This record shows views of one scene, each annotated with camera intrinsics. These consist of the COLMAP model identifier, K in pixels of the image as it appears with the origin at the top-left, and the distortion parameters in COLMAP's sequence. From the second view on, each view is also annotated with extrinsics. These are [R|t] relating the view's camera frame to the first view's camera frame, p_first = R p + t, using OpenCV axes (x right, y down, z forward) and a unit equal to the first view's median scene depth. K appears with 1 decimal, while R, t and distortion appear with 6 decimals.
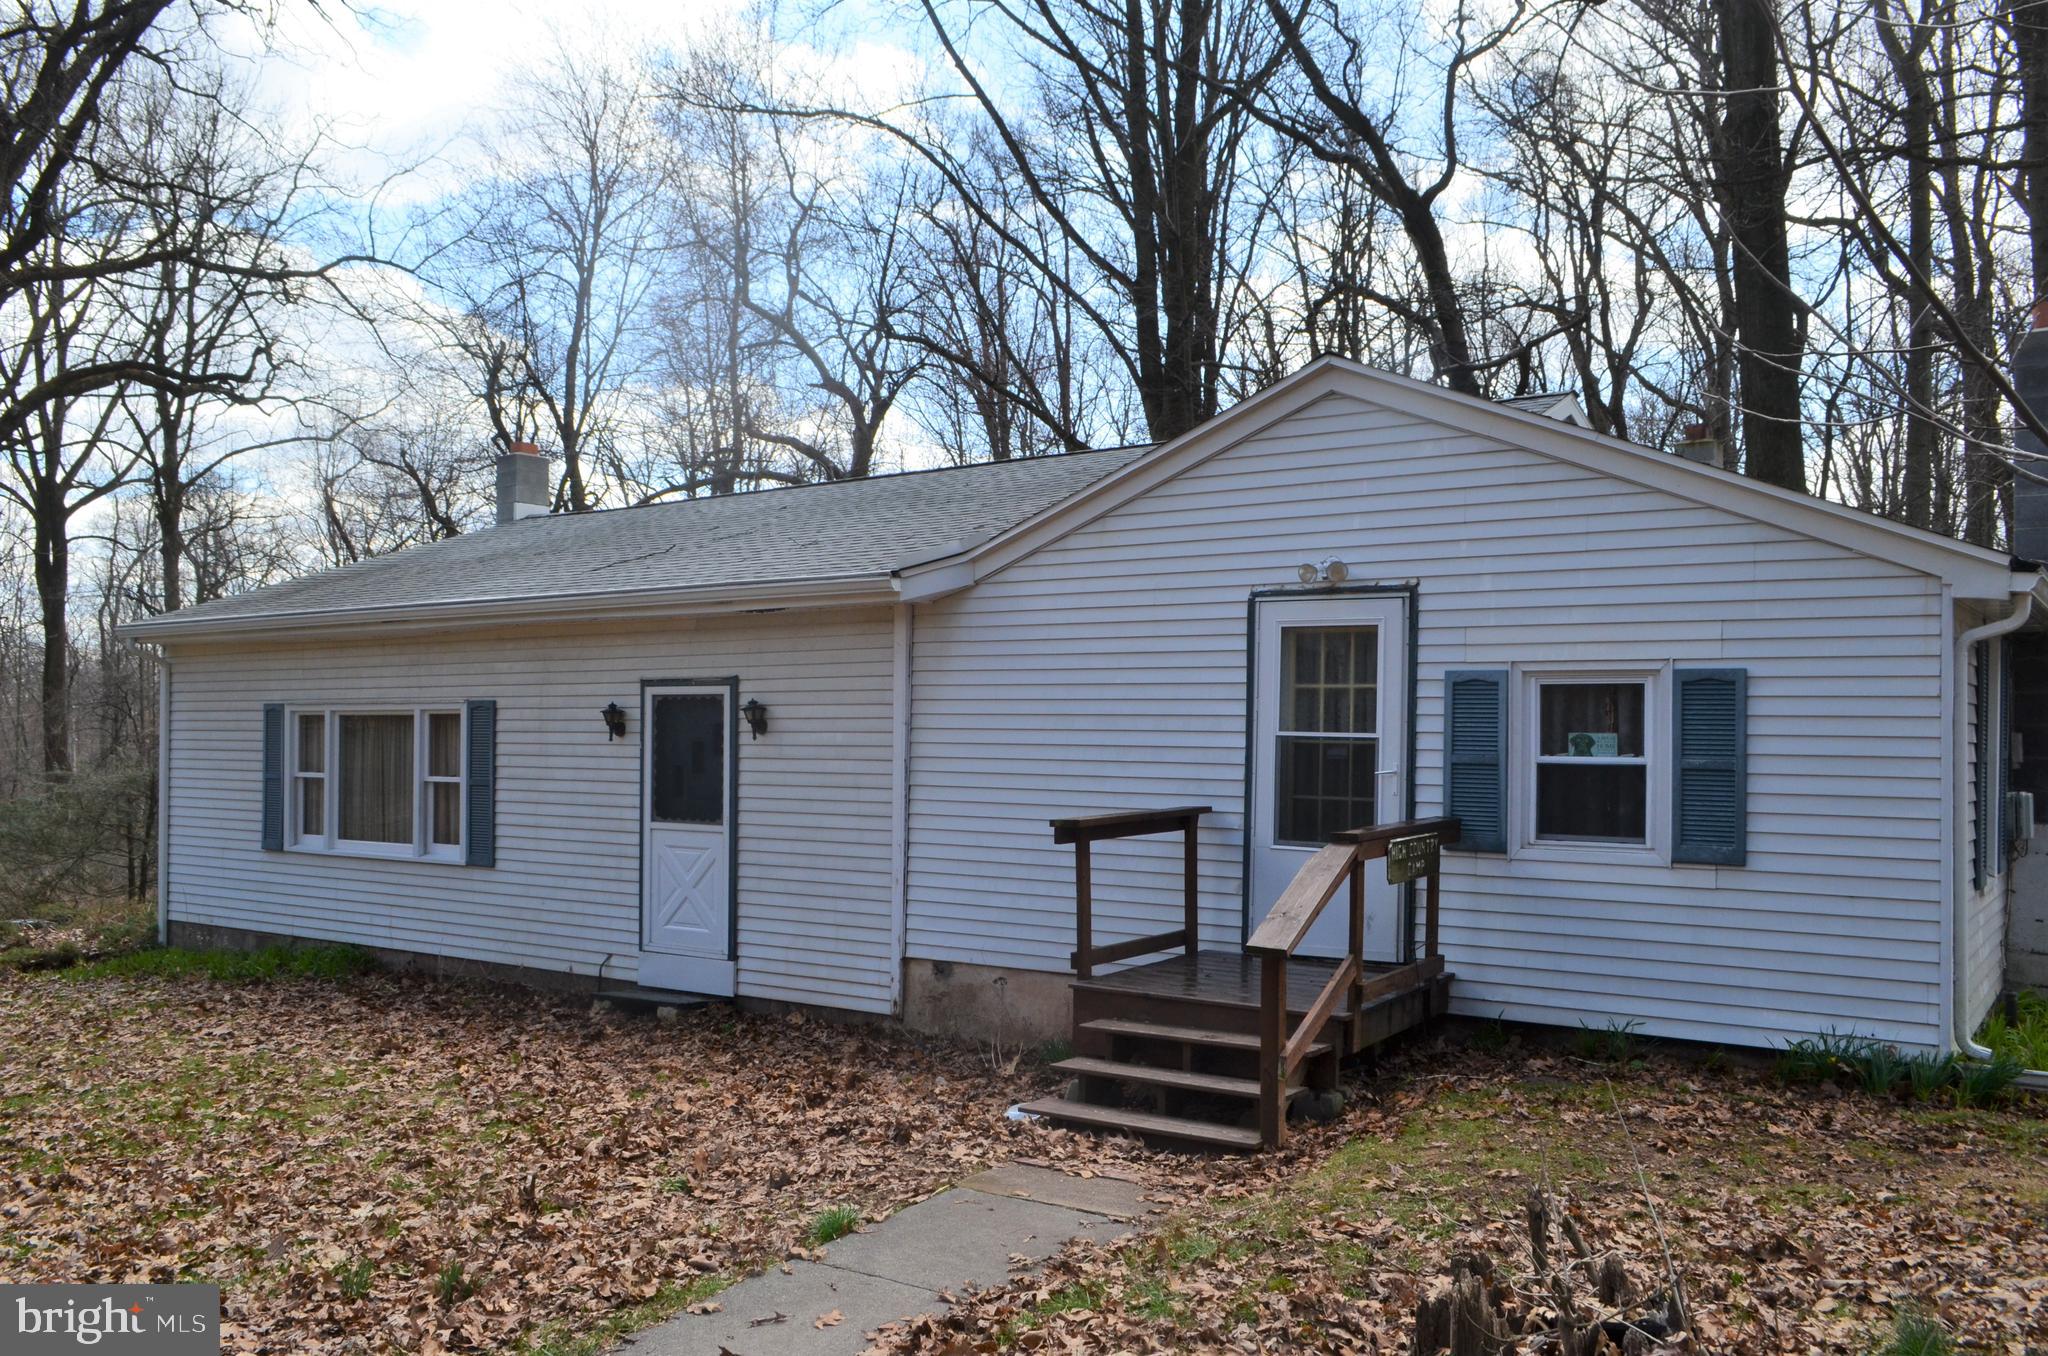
lens RADIAL K [[1643.0, 0, 1024.2], [0, 1643.0, 687.4], [0, 0, 1]] dist [0.014798, 0.000257]
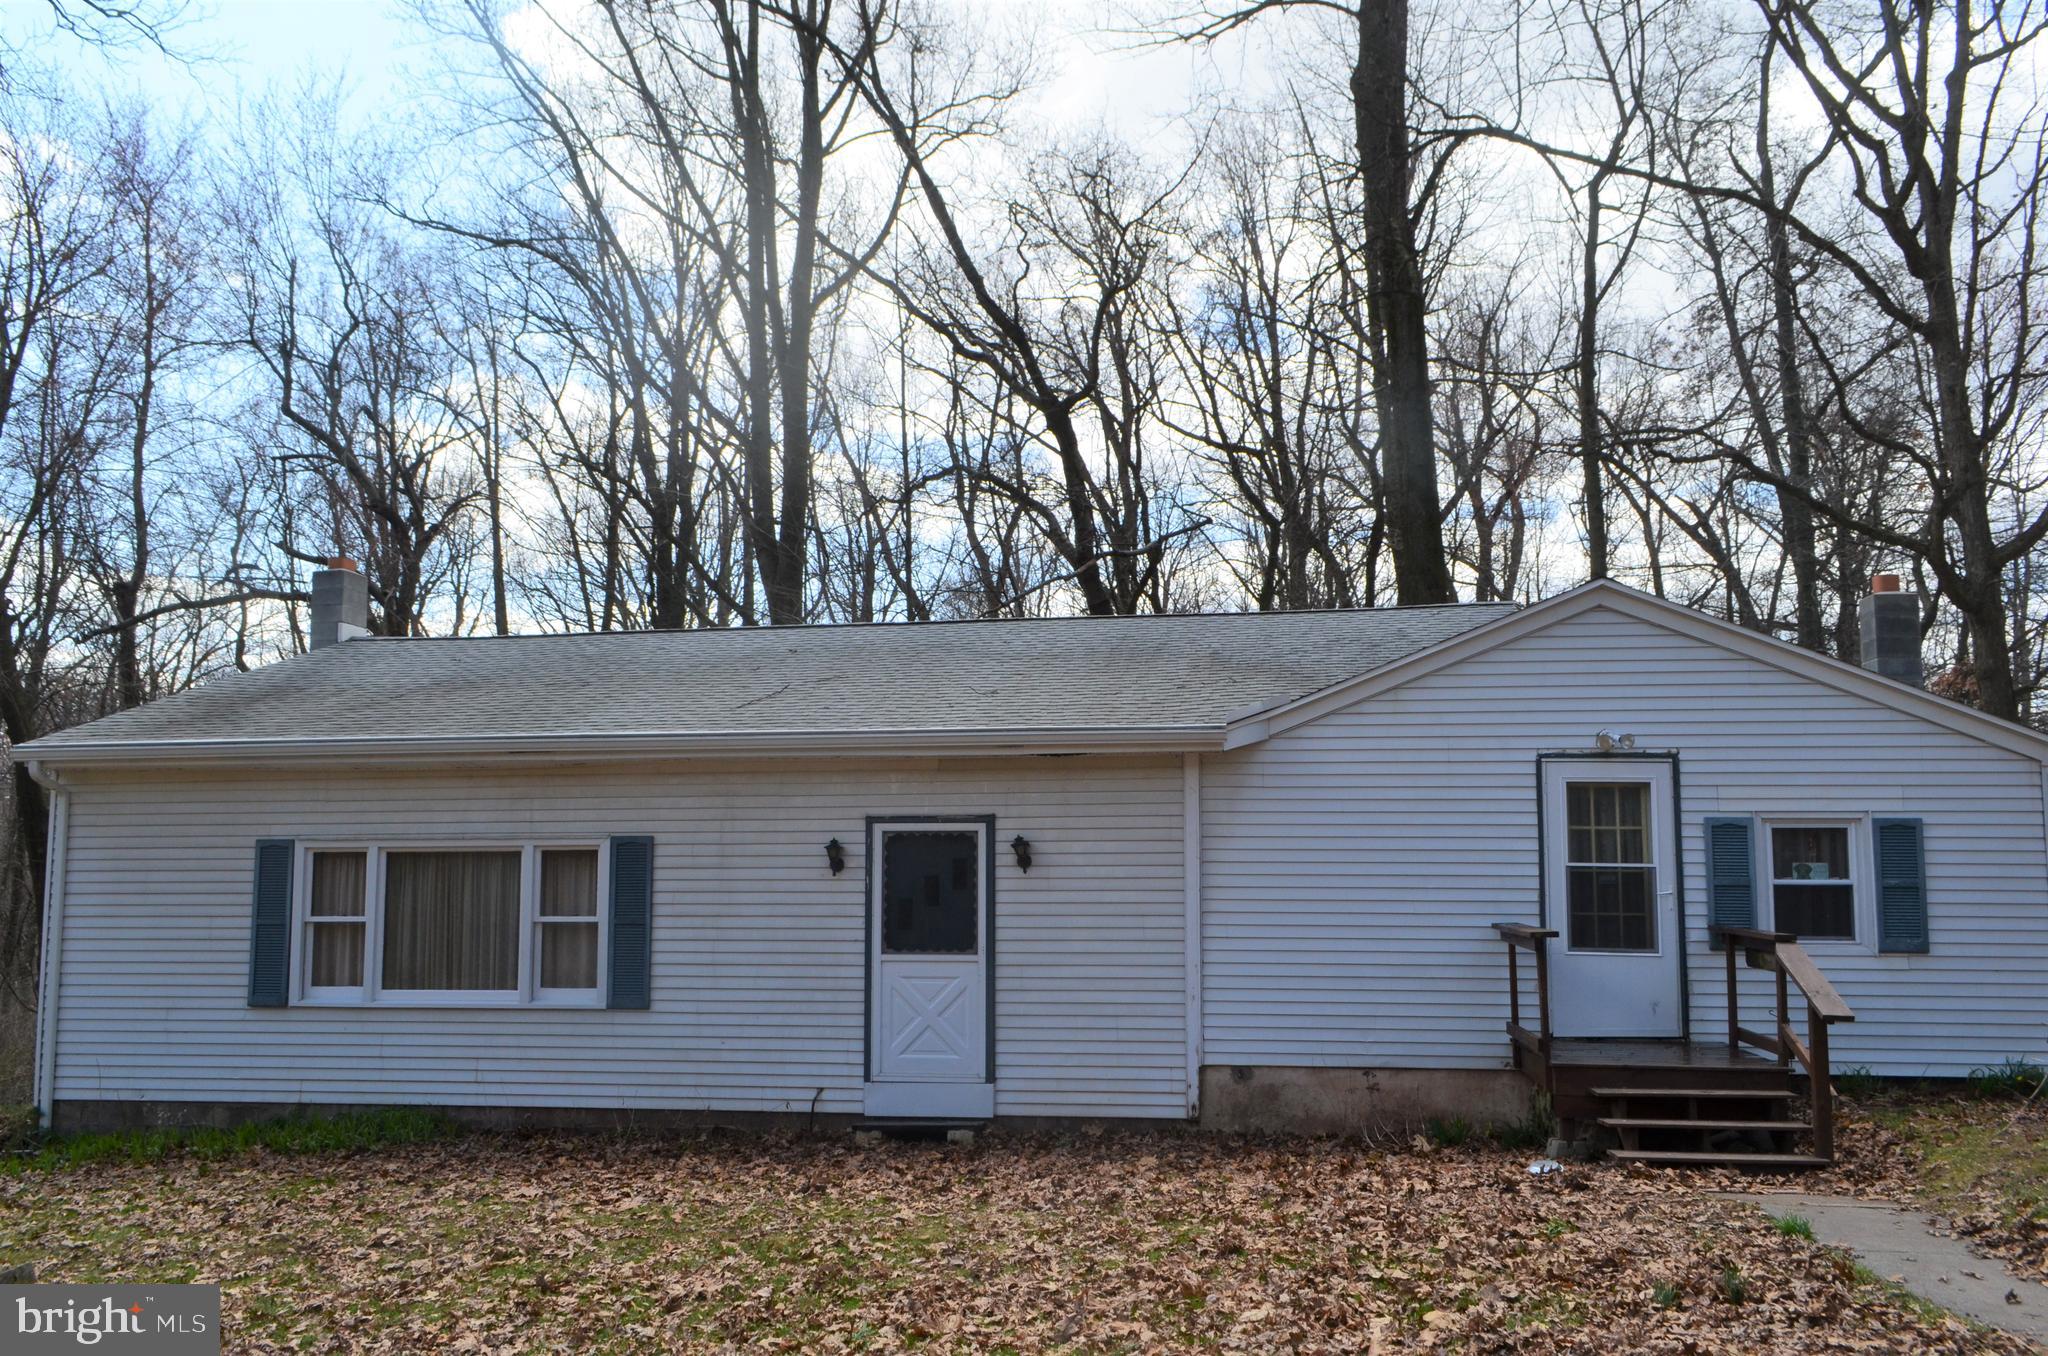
lens RADIAL K [[1643.0, 0, 1024.1], [0, 1643.0, 676.0], [0, 0, 1]] dist [0.014798, 0.000257]
pose [[0.891887, 0.046665, 0.449844, -0.653289], [-0.006103, 0.995814, -0.091201, 0.001067], [-0.452217, 0.078595, 0.888438, 0.025423]]
